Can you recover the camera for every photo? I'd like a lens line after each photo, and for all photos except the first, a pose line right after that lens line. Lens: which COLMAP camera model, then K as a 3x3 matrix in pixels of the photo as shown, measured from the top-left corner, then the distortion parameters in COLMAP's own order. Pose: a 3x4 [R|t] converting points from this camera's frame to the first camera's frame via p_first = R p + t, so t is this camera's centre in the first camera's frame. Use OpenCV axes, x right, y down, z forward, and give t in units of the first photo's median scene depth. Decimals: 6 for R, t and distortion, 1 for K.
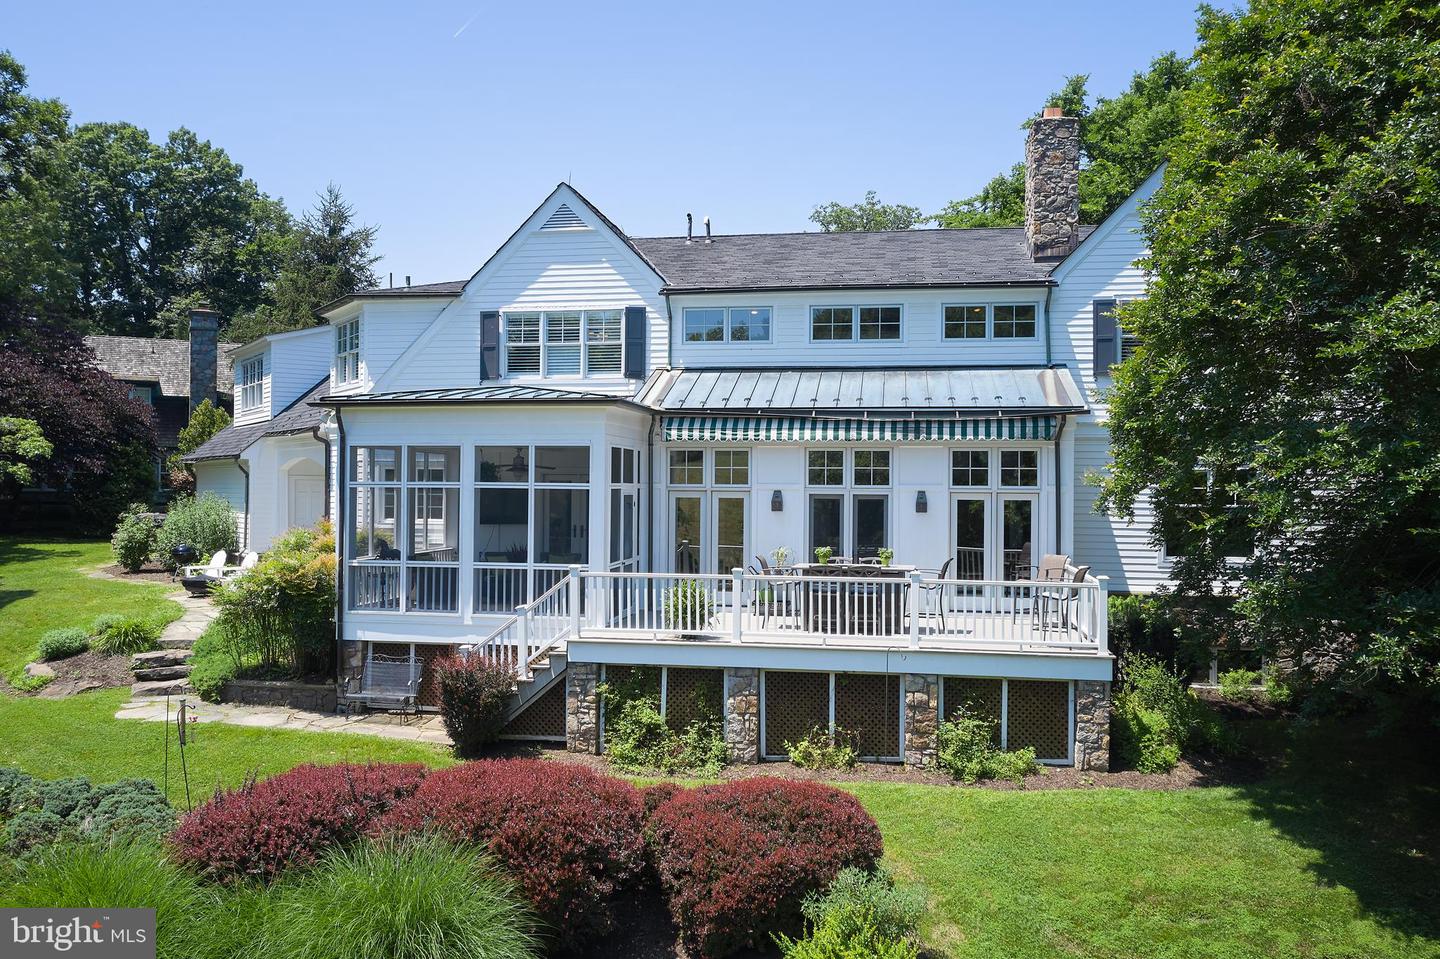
lens RADIAL K [[1144.5, 0, 720.8], [0, 1144.5, 485.4], [0, 0, 1]] dist [-0.002346, -0.013286]
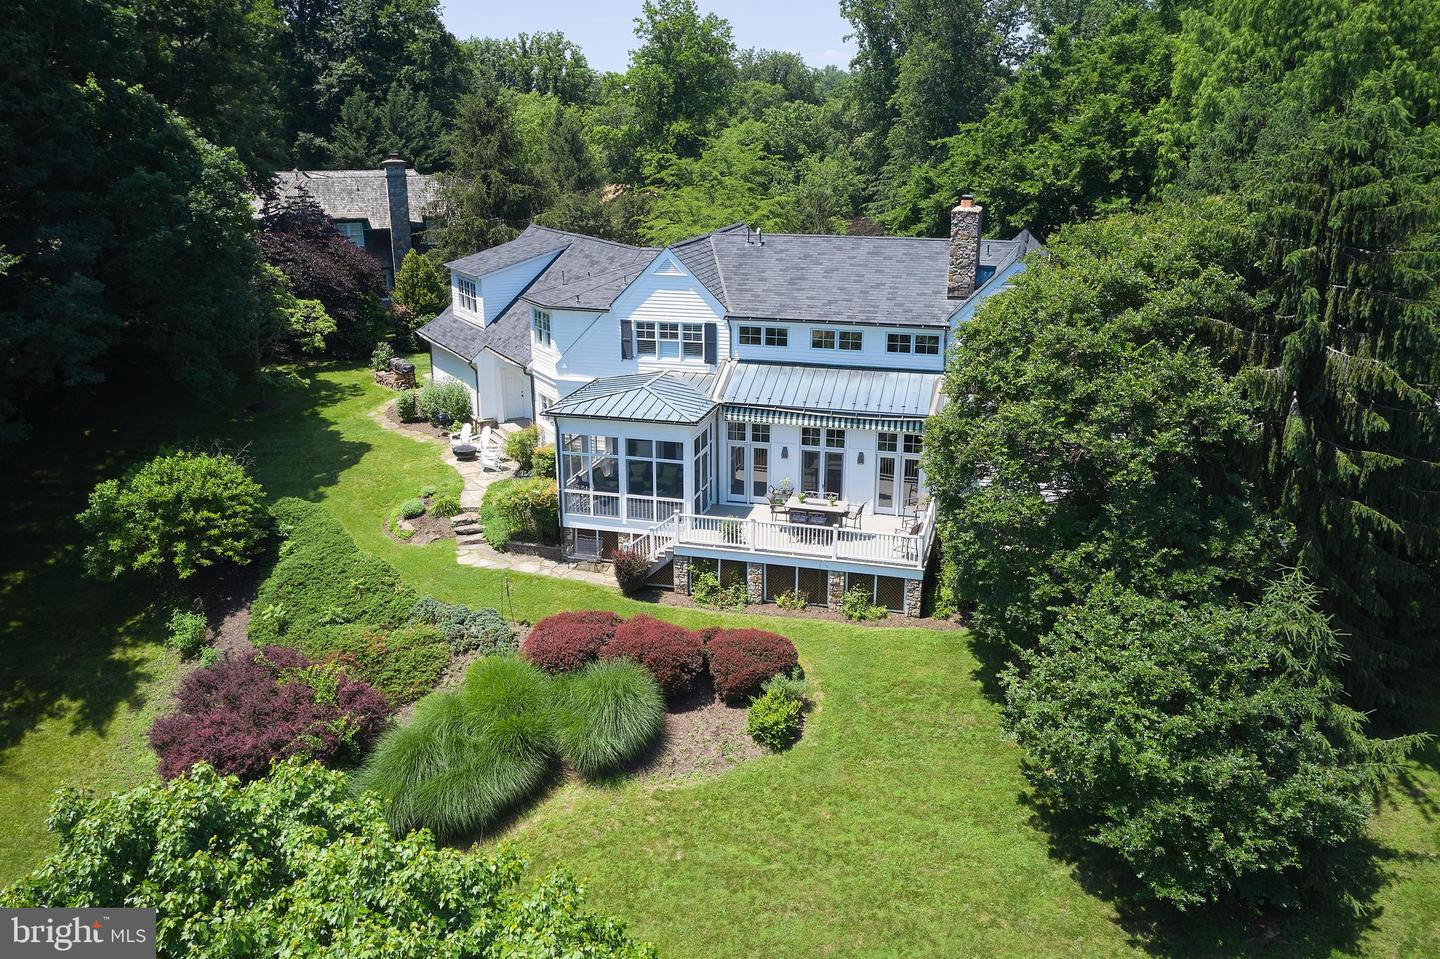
lens RADIAL K [[1144.5, 0, 716.4], [0, 1144.5, 487.3], [0, 0, 1]] dist [-0.002346, -0.013286]
pose [[0.994745, 0.023208, -0.099719, 0.126884], [0.008513, 0.951848, 0.306452, -0.508763], [0.102030, -0.305690, 0.946649, -0.796326]]
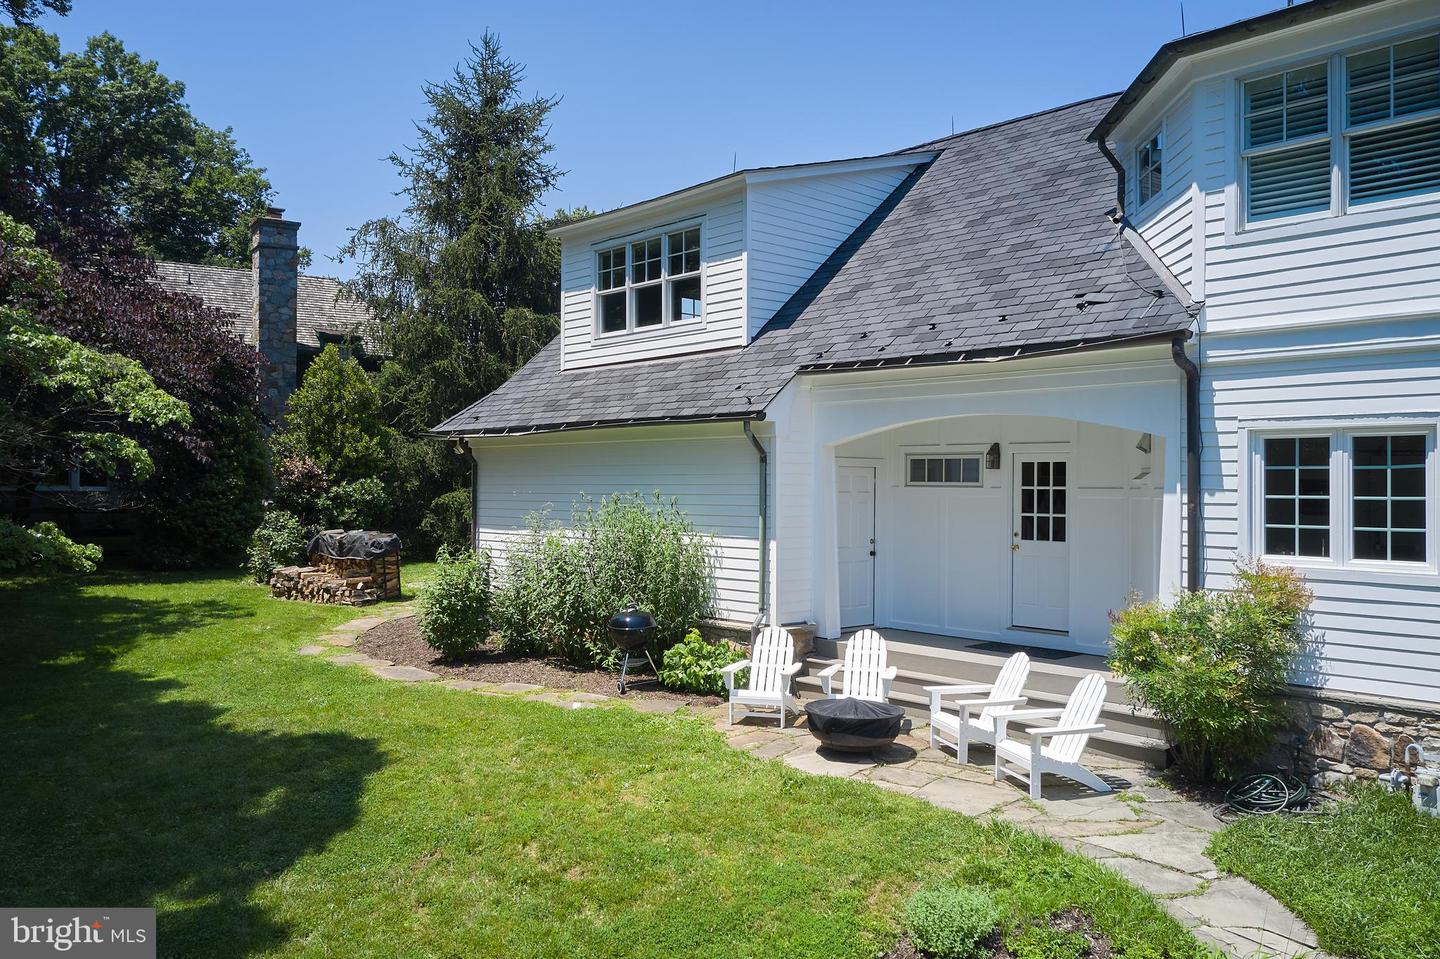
lens RADIAL K [[1144.5, 0, 725.5], [0, 1144.5, 484.6], [0, 0, 1]] dist [-0.002346, -0.013286]
pose [[0.992298, -0.002275, 0.123849, -0.720104], [0.001916, 0.999994, 0.003017, 0.001237], [-0.123855, -0.002757, 0.992296, 0.795819]]
